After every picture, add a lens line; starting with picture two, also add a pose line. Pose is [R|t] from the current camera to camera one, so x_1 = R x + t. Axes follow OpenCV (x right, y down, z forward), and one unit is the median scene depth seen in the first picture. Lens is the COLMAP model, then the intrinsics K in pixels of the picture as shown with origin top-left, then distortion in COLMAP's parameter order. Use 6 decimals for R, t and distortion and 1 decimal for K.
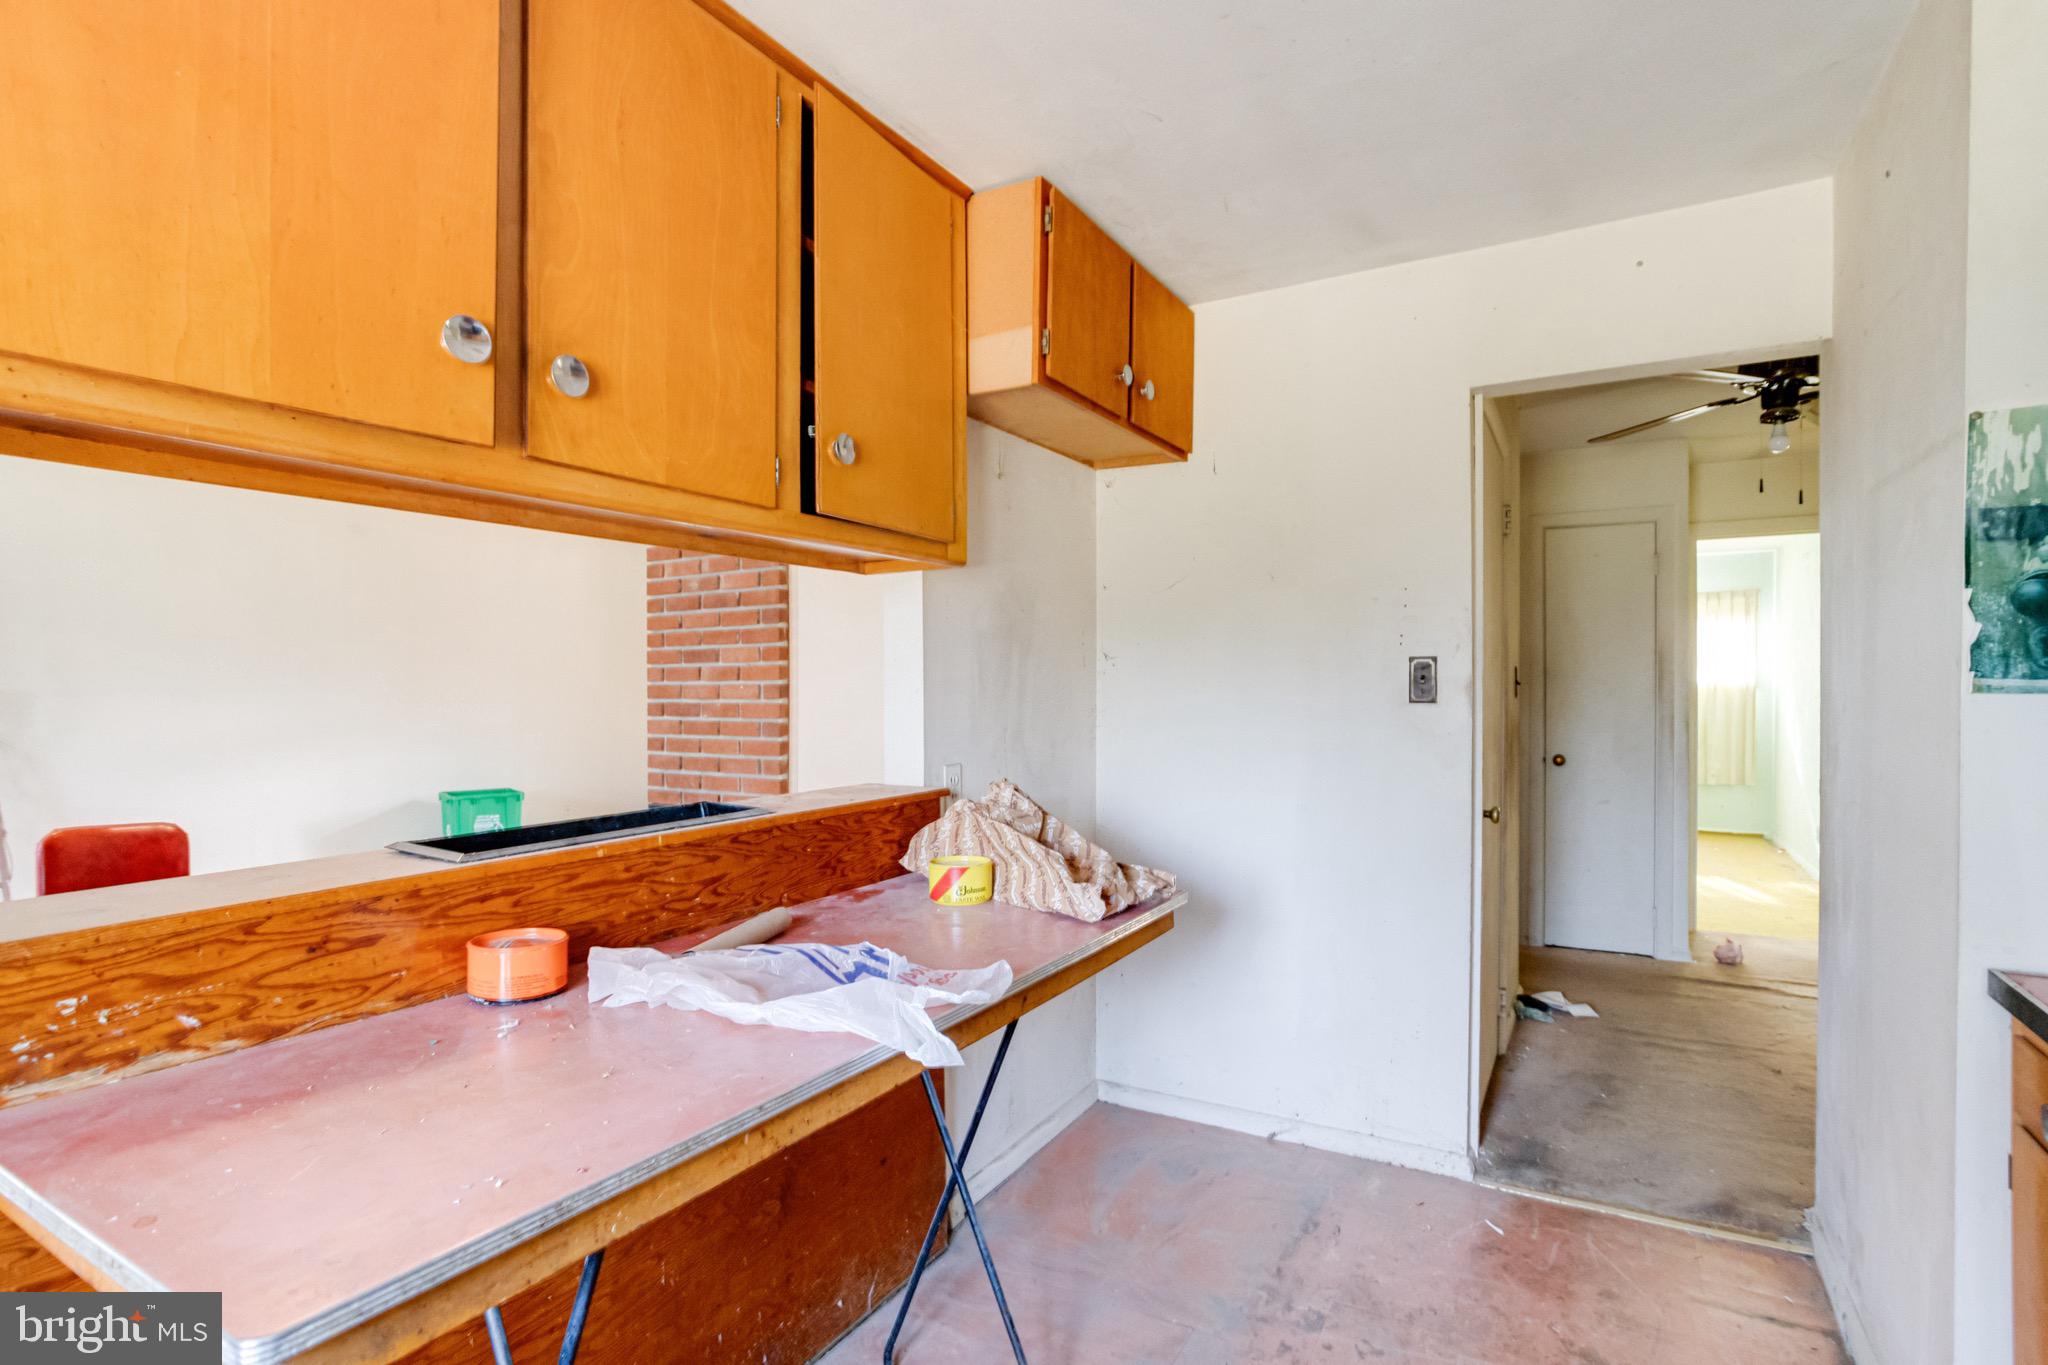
lens RADIAL K [[1004.5, 0, 1026.5], [0, 1004.5, 690.7], [0, 0, 1]] dist [-0.041722, 0.021983]
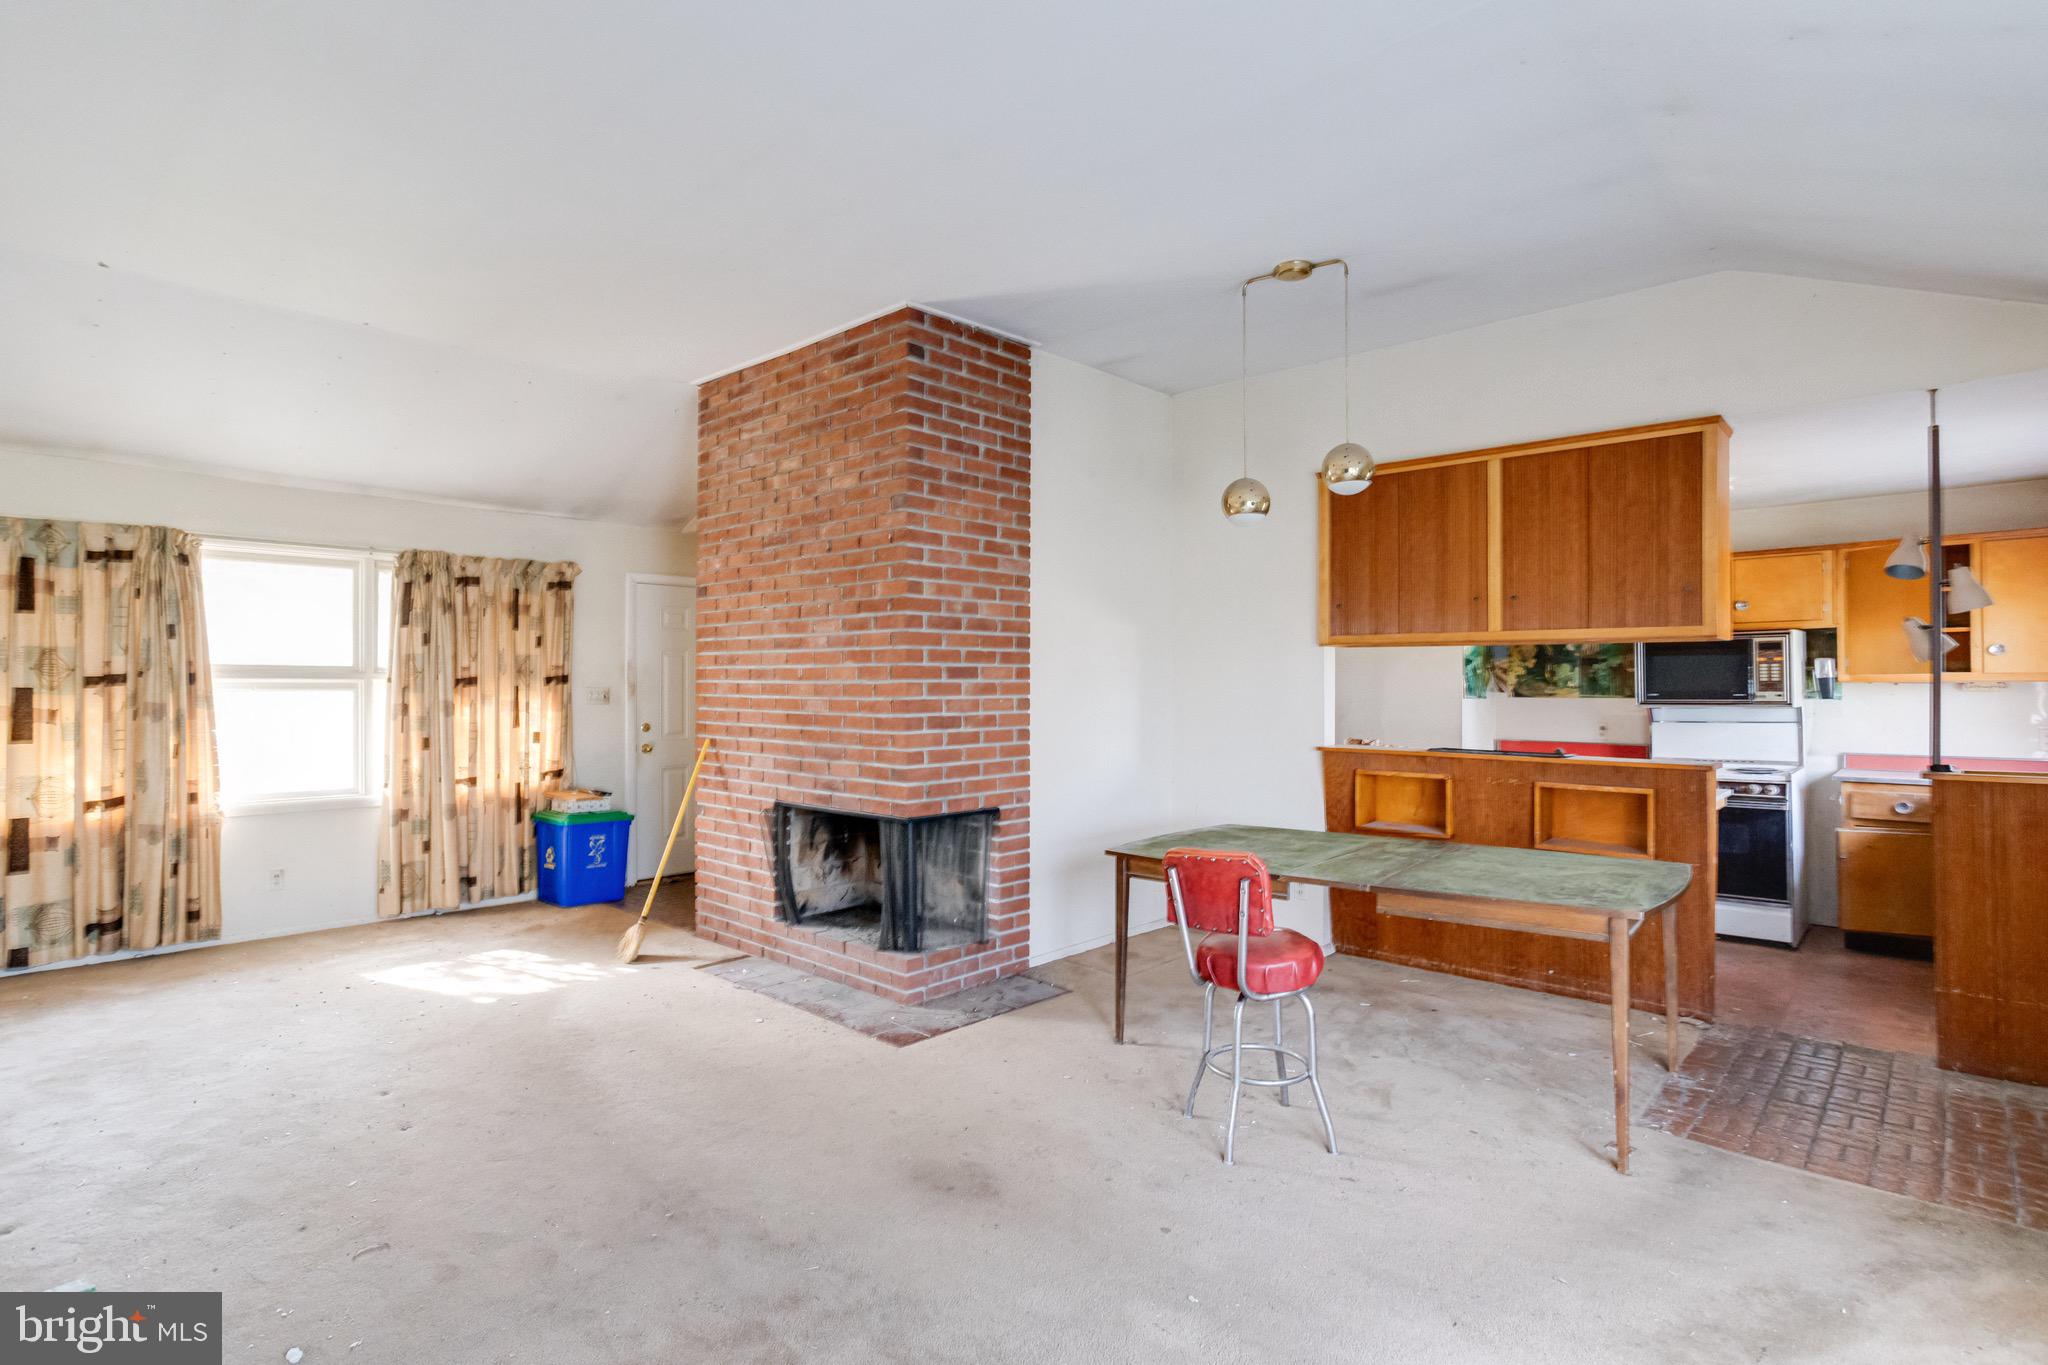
lens RADIAL K [[1004.5, 0, 1015.2], [0, 1004.5, 679.6], [0, 0, 1]] dist [-0.041722, 0.021983]
pose [[0.214992, 0.009538, 0.976569, -1.386312], [0.004412, 0.999933, -0.010738, -0.014841], [-0.976606, 0.006617, 0.214935, 0.703888]]
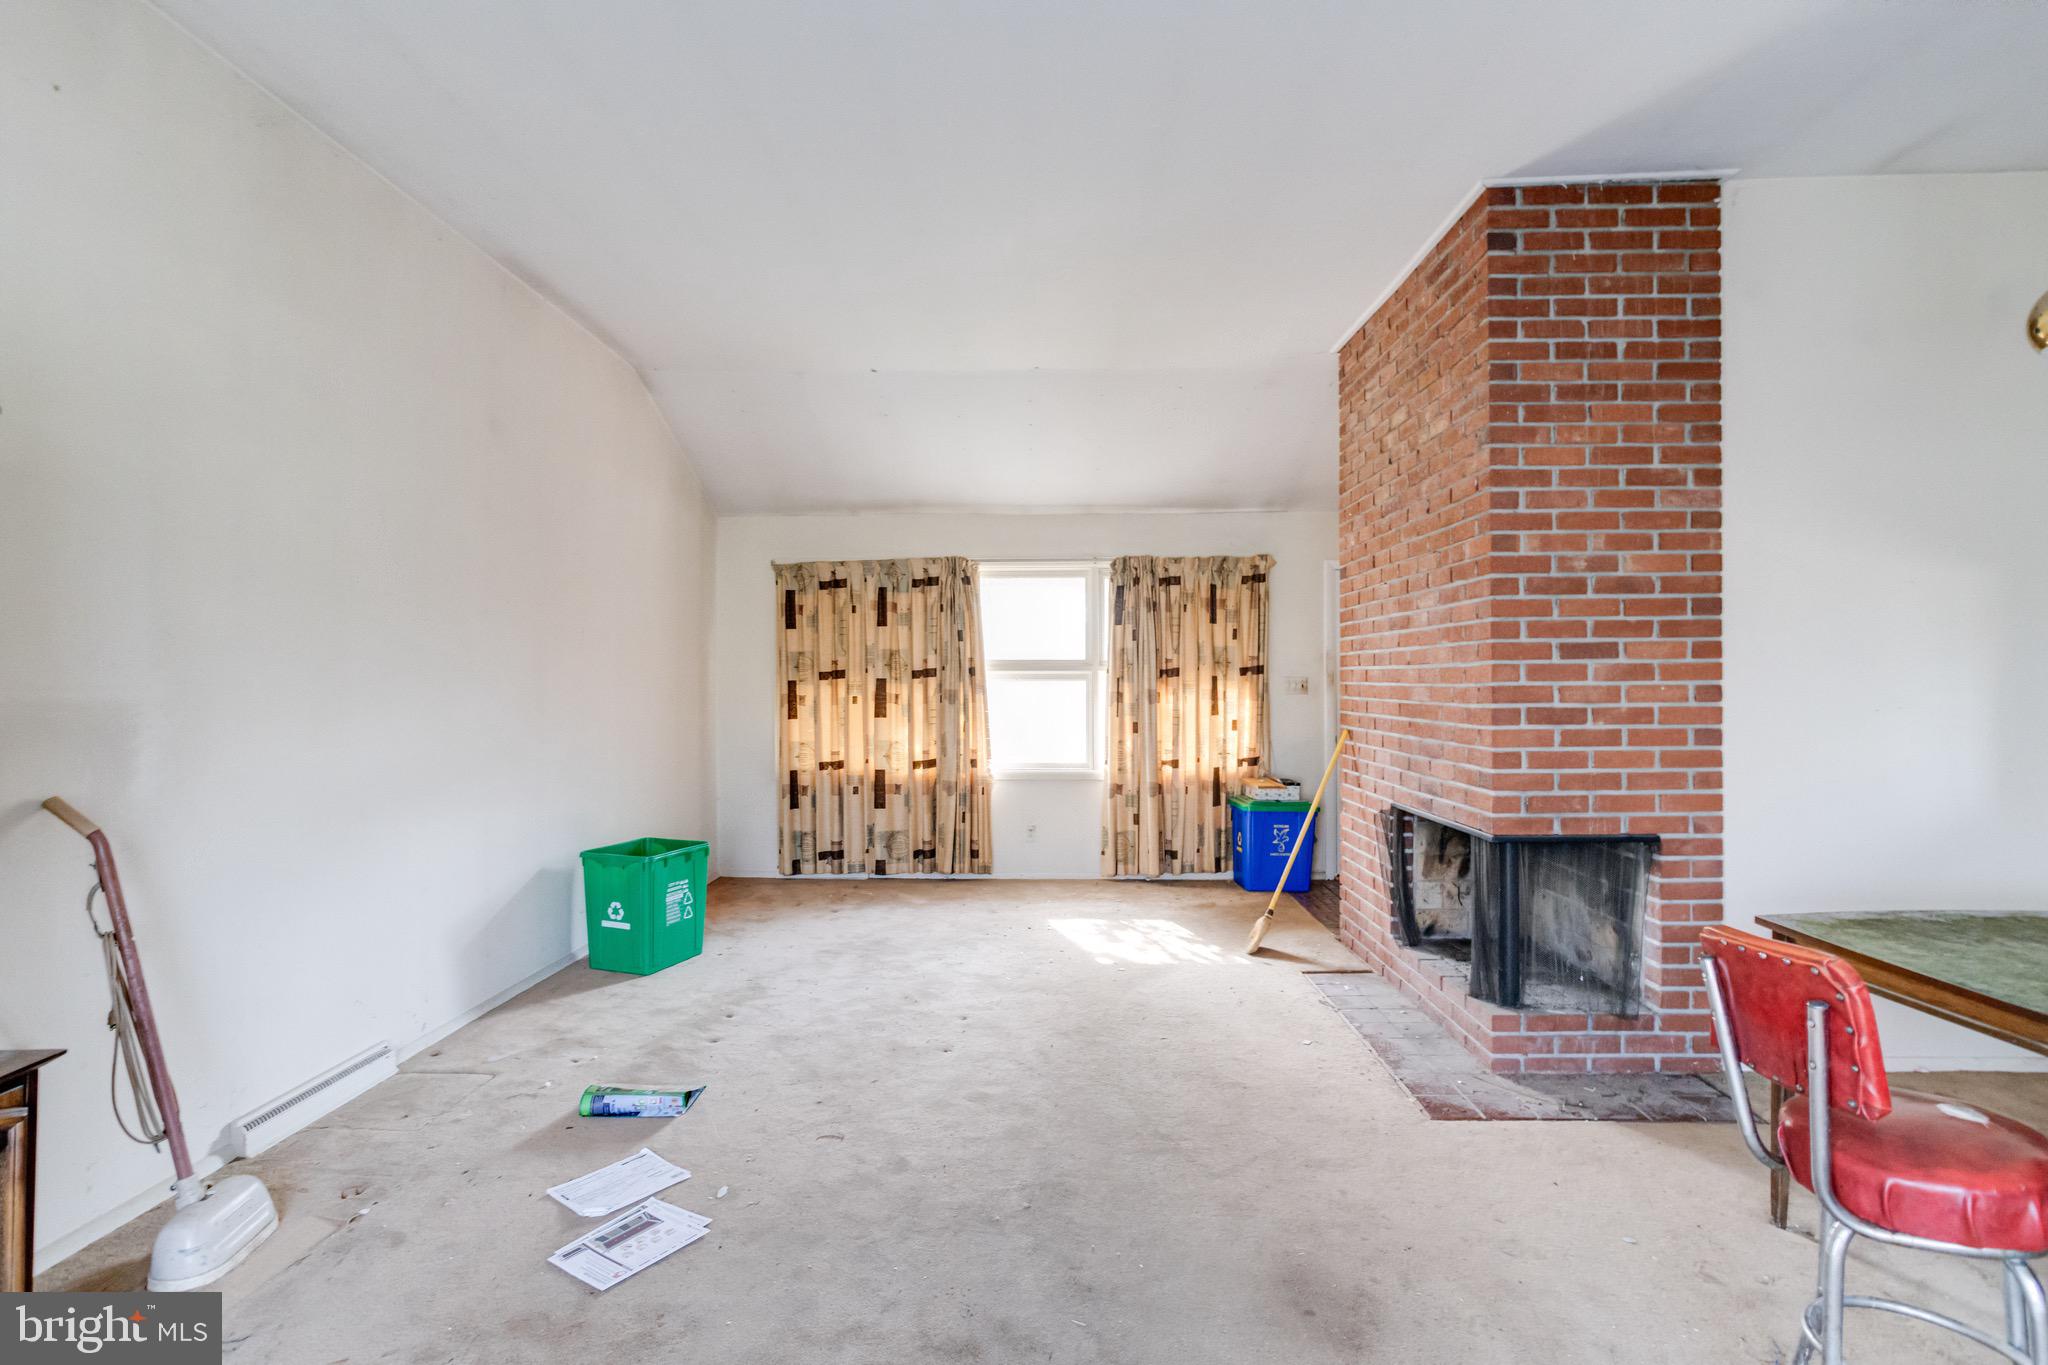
lens RADIAL K [[1004.5, 0, 1021.5], [0, 1004.5, 679.7], [0, 0, 1]] dist [-0.041722, 0.021983]
pose [[0.877080, 0.001419, 0.480342, -1.124151], [0.003792, 0.999944, -0.009878, -0.004315], [-0.480330, 0.010485, 0.877025, 0.505499]]
